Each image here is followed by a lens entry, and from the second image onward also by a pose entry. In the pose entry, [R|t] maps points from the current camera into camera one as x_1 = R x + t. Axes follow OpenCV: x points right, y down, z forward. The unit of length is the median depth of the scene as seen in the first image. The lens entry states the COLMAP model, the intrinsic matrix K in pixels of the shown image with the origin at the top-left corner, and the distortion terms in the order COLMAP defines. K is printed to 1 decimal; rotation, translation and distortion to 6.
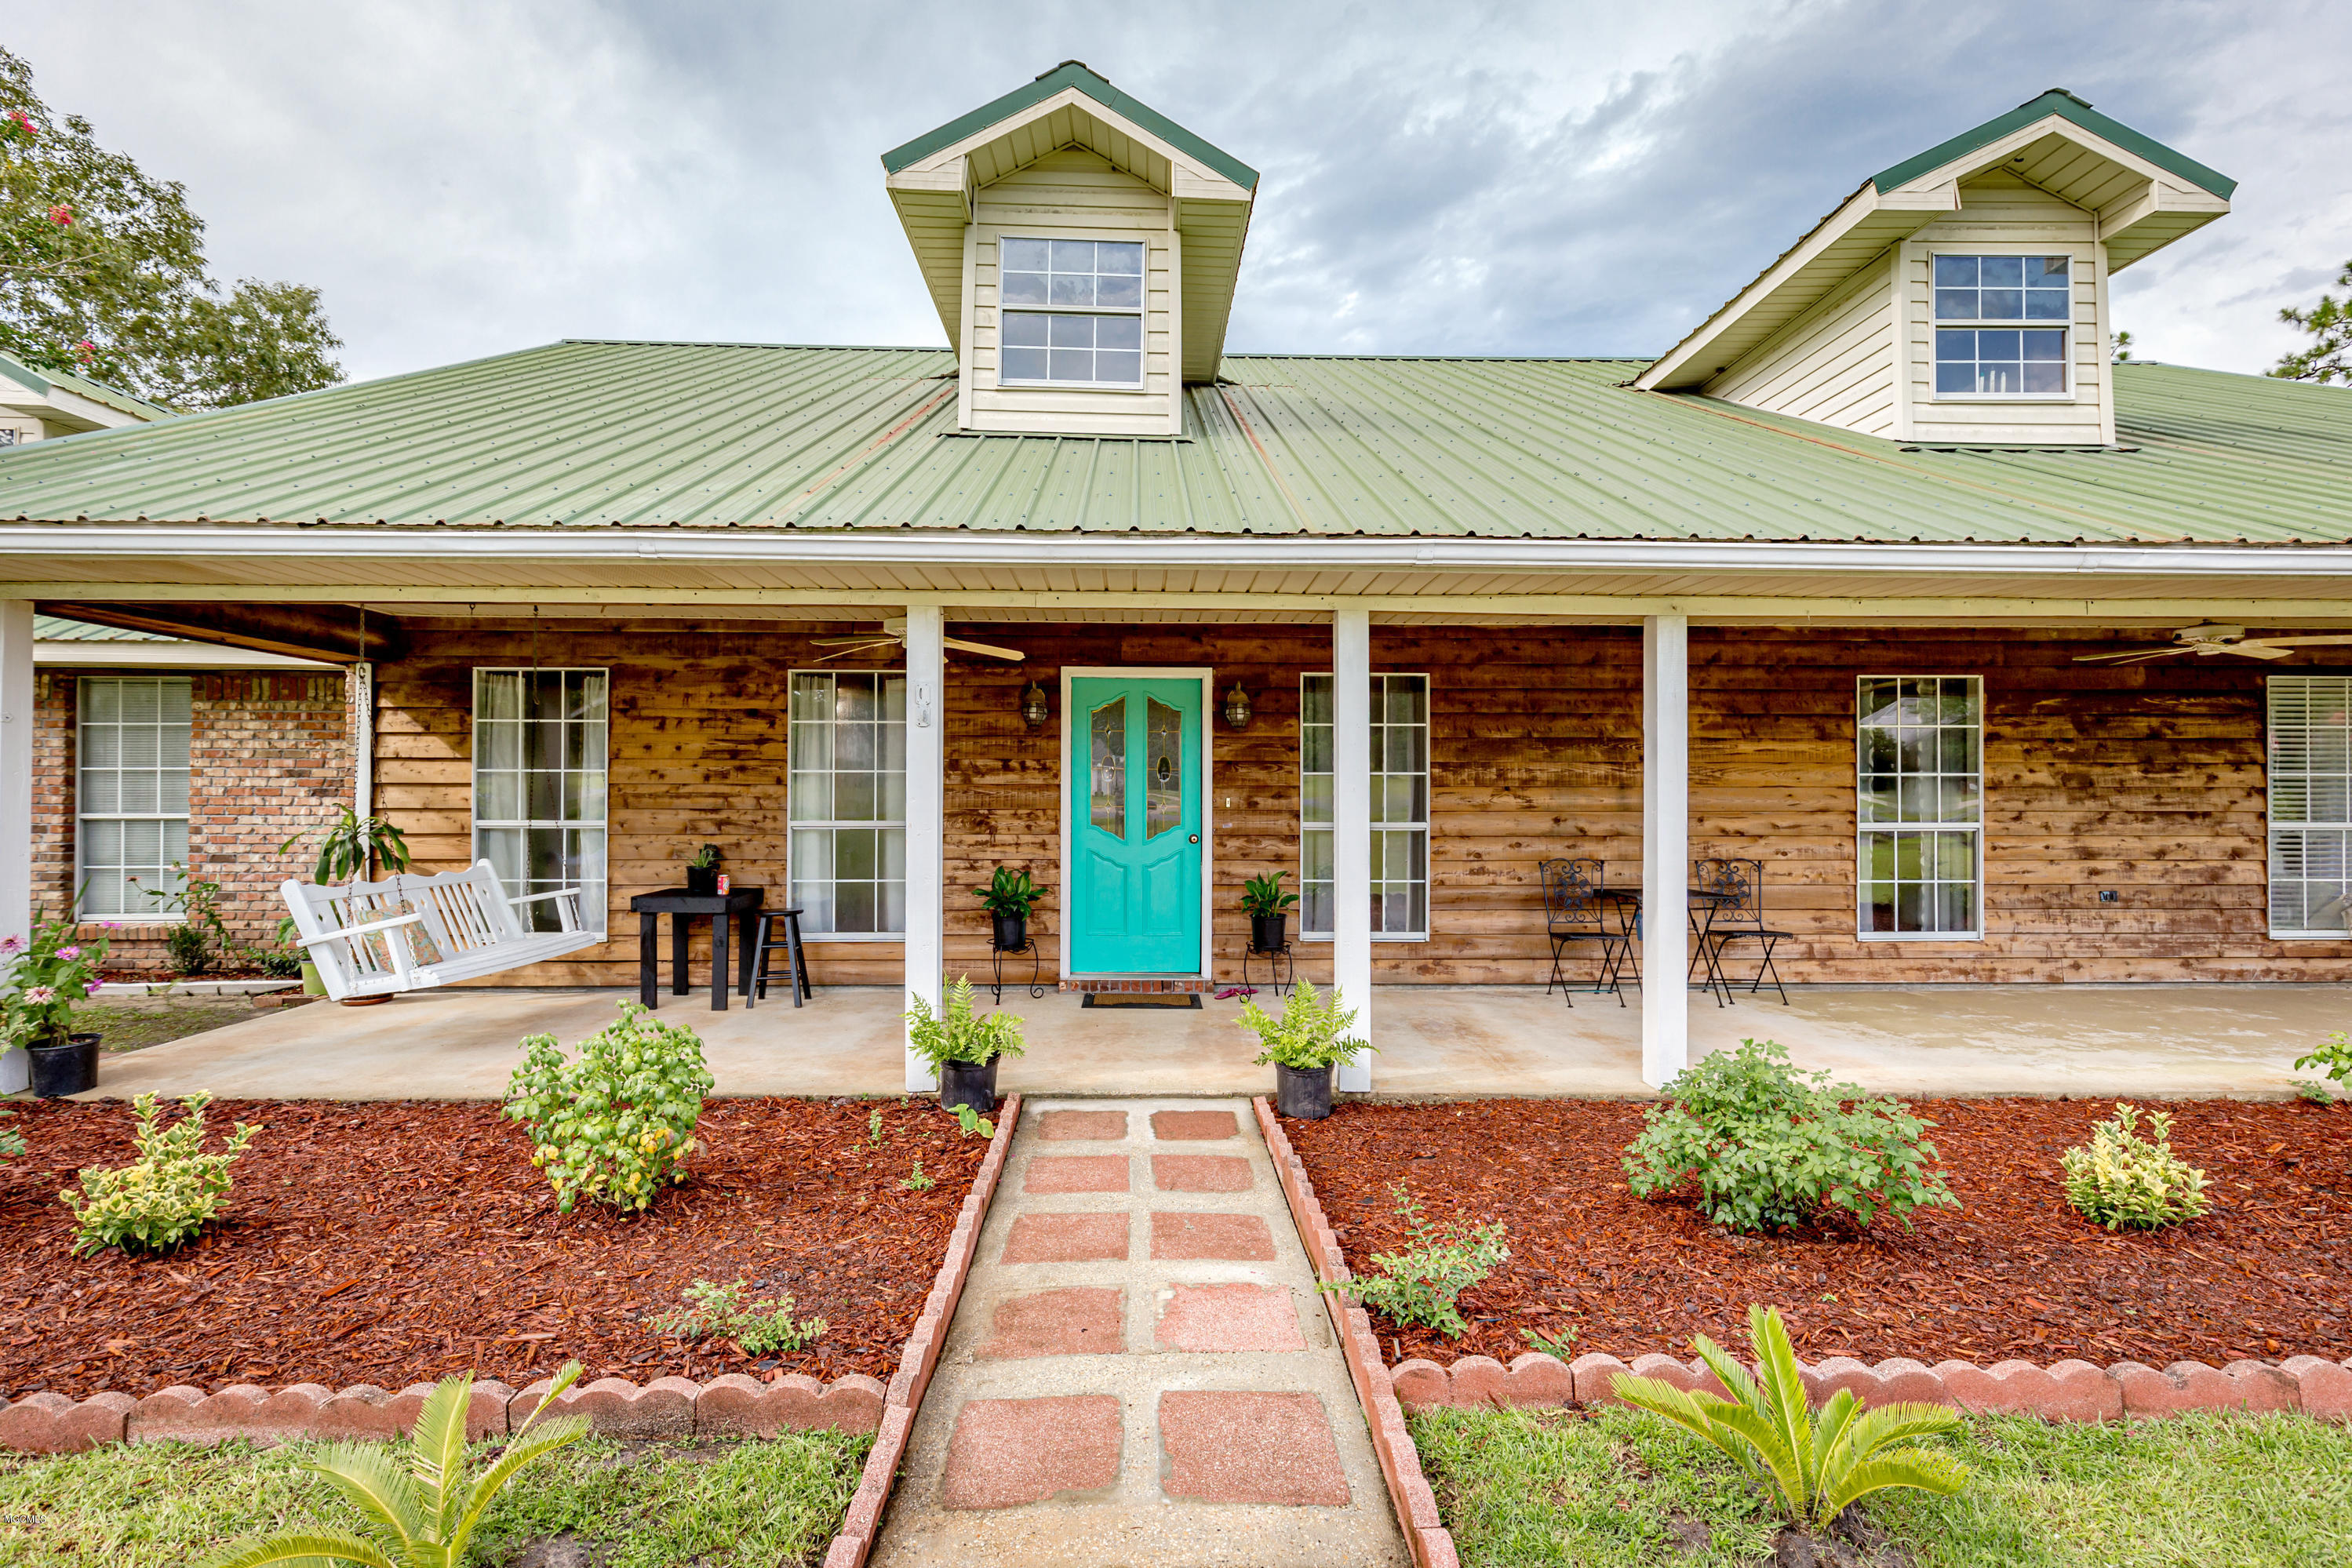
lens RADIAL K [[1079.4, 0, 1174.8], [0, 1079.4, 776.3], [0, 0, 1]] dist [0.010261, -0.002750]
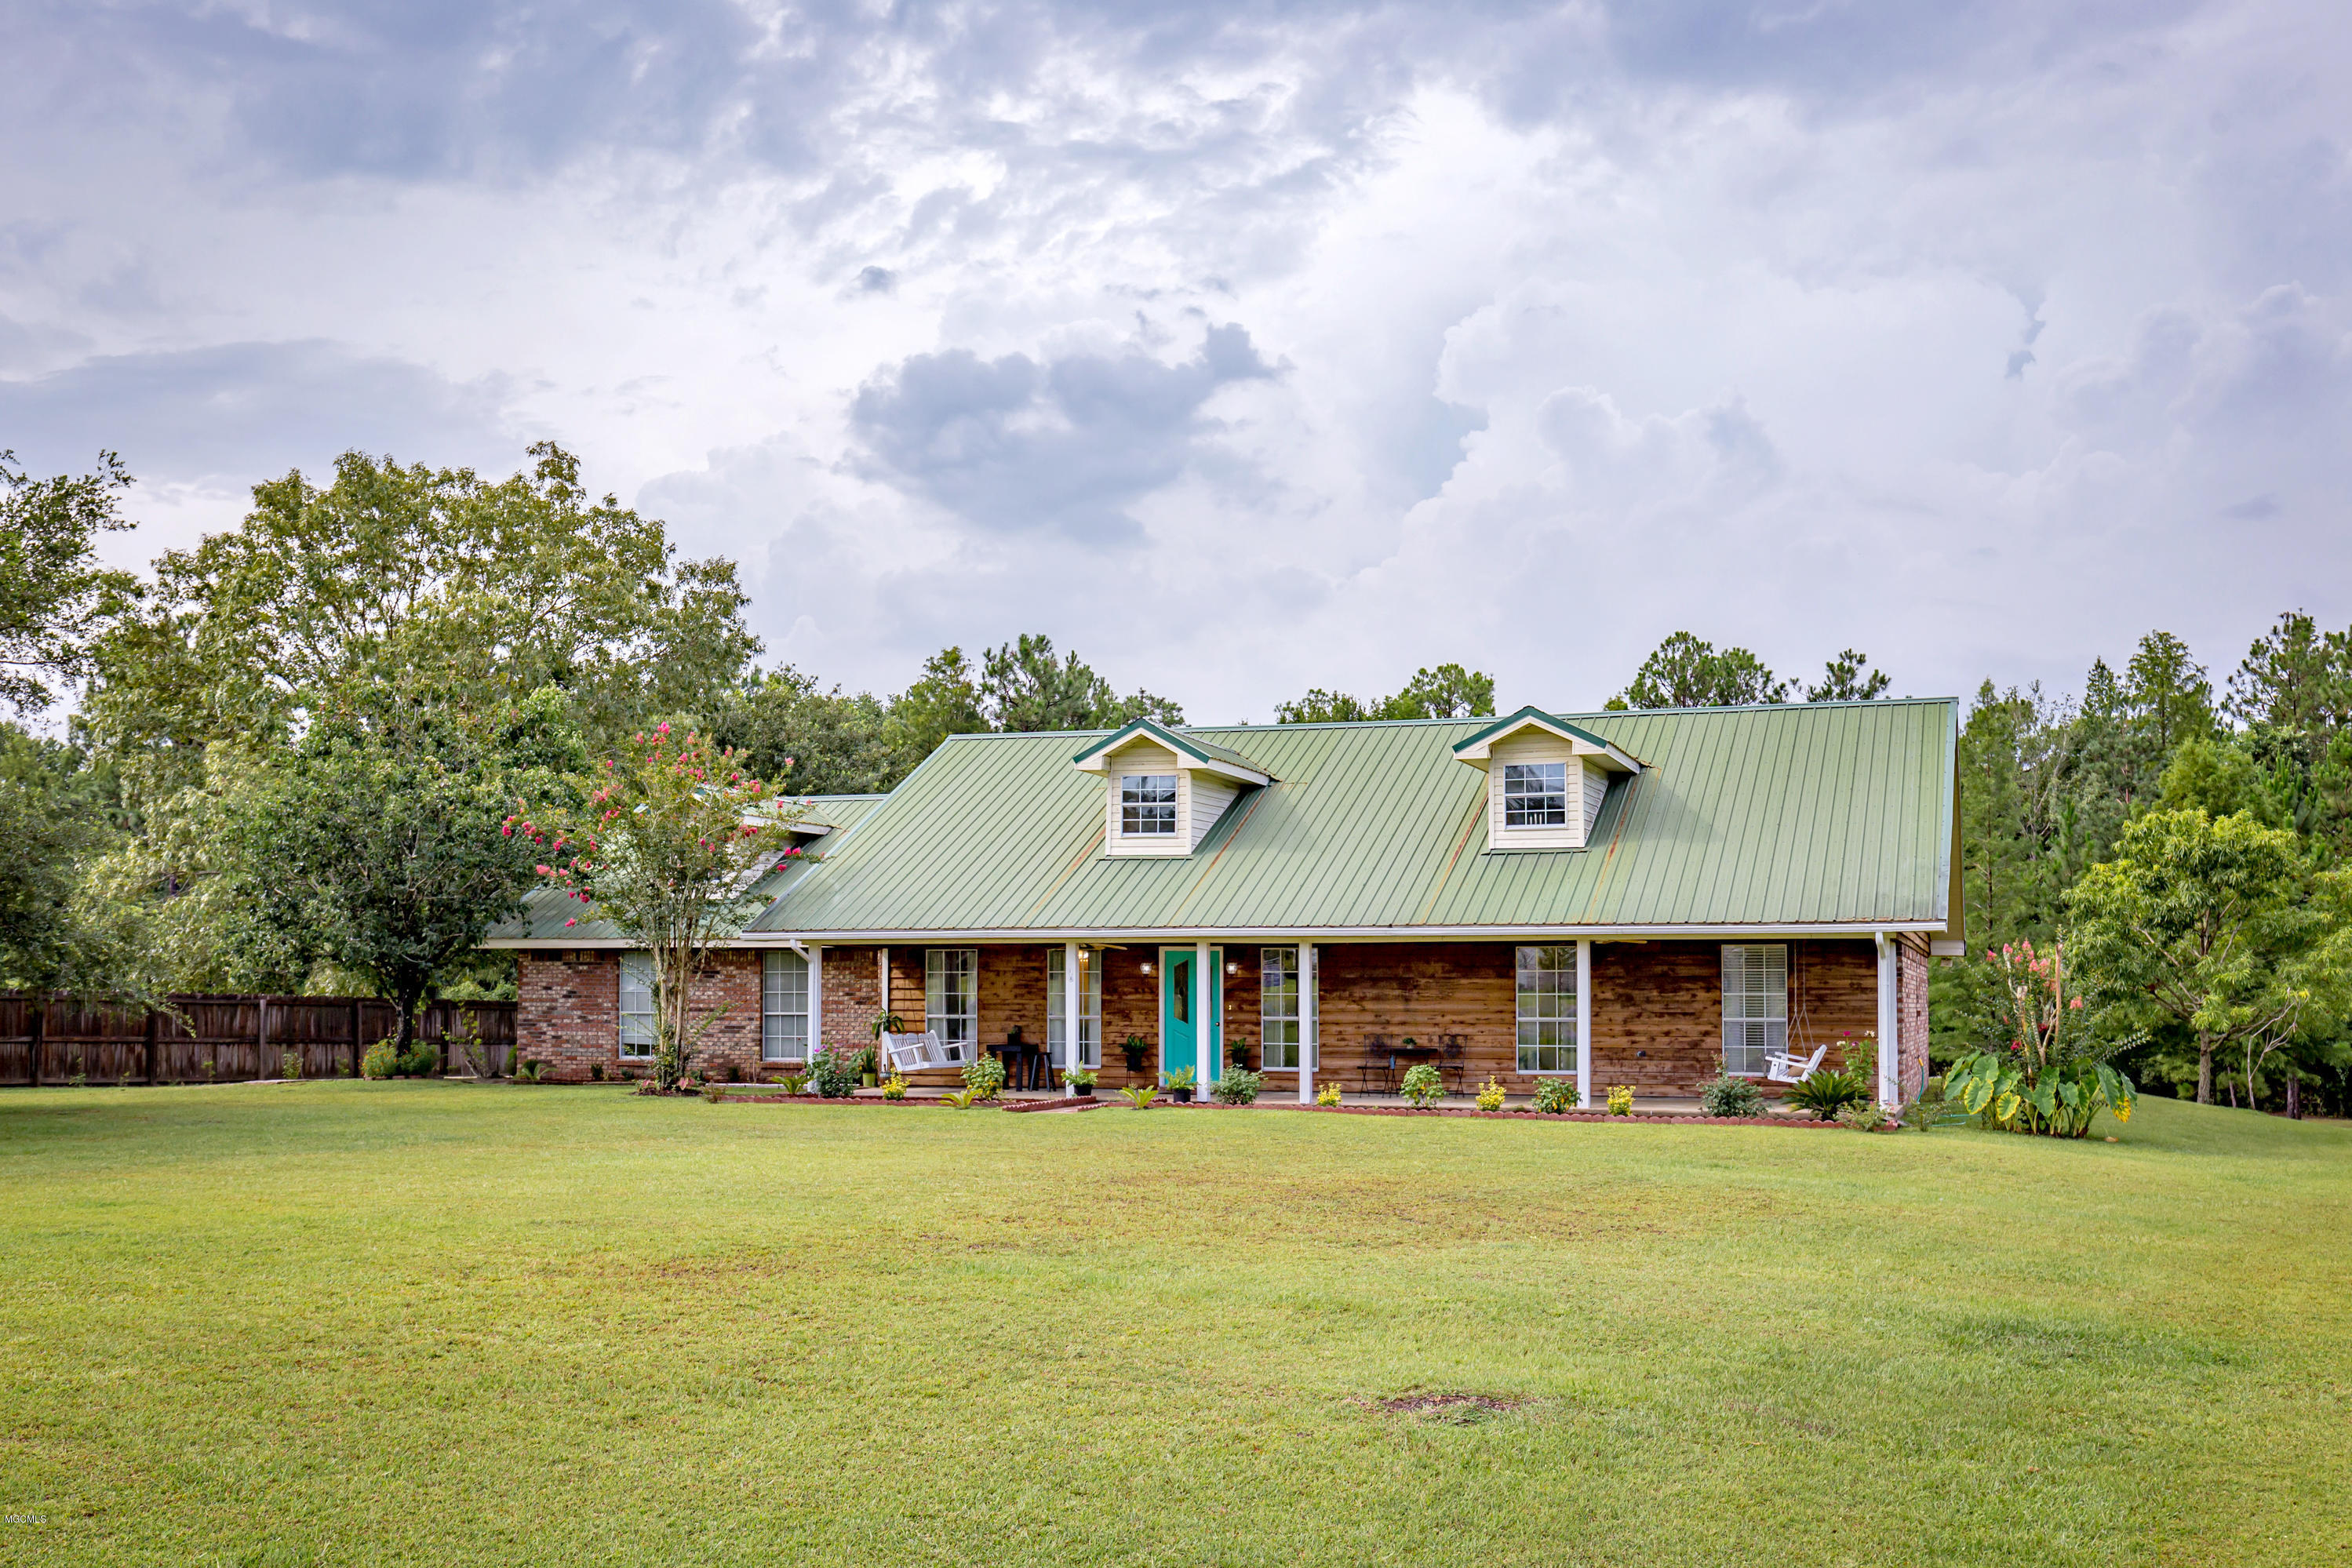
lens RADIAL K [[2386.4, 0, 1193.2], [0, 2386.4, 898.4], [0, 0, 1]] dist [0.006680, 0.000000]
pose [[0.931558, -0.015758, -0.363252, 1.741934], [0.004507, 0.999484, -0.031797, -0.043244], [0.363565, 0.027984, 0.931148, -3.547300]]
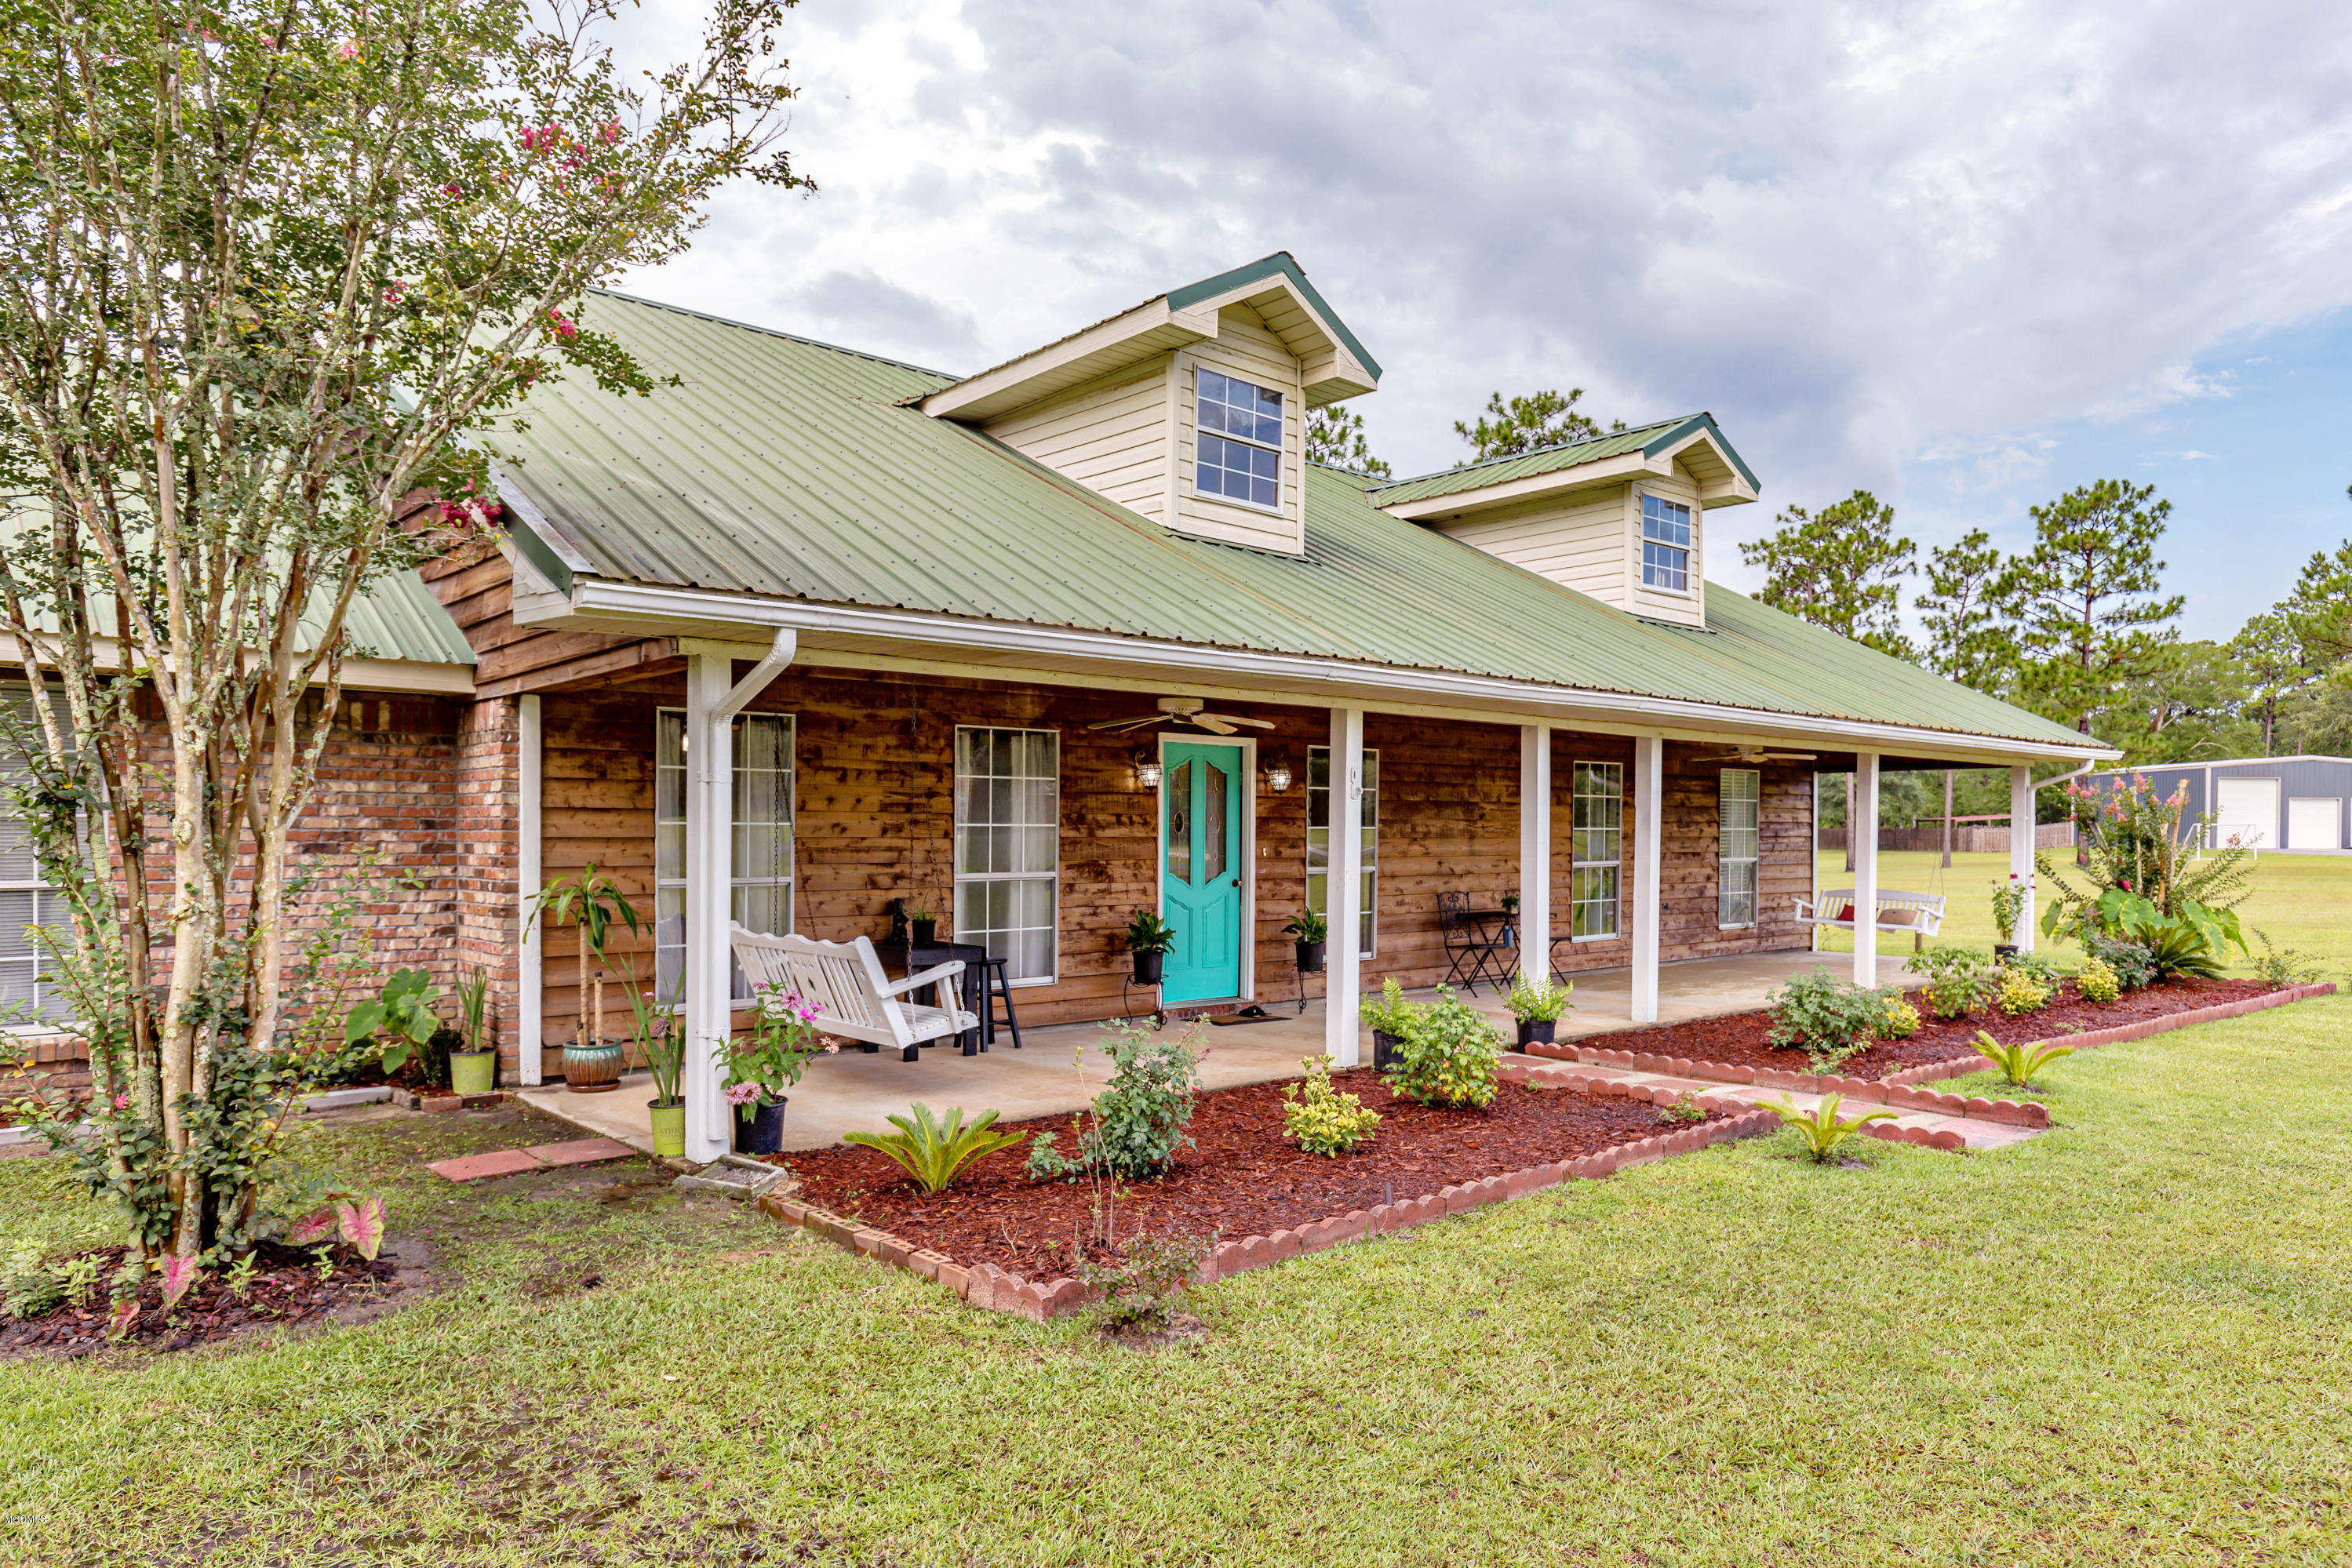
lens RADIAL K [[1498.5, 0, 1169.3], [0, 1498.5, 838.4], [0, 0, 1]] dist [0.006003, -0.005925]
pose [[0.771332, -0.003129, 0.636425, -1.080767], [-0.012451, 0.999722, 0.020004, -0.022329], [-0.636311, -0.023354, 0.771079, -0.208231]]
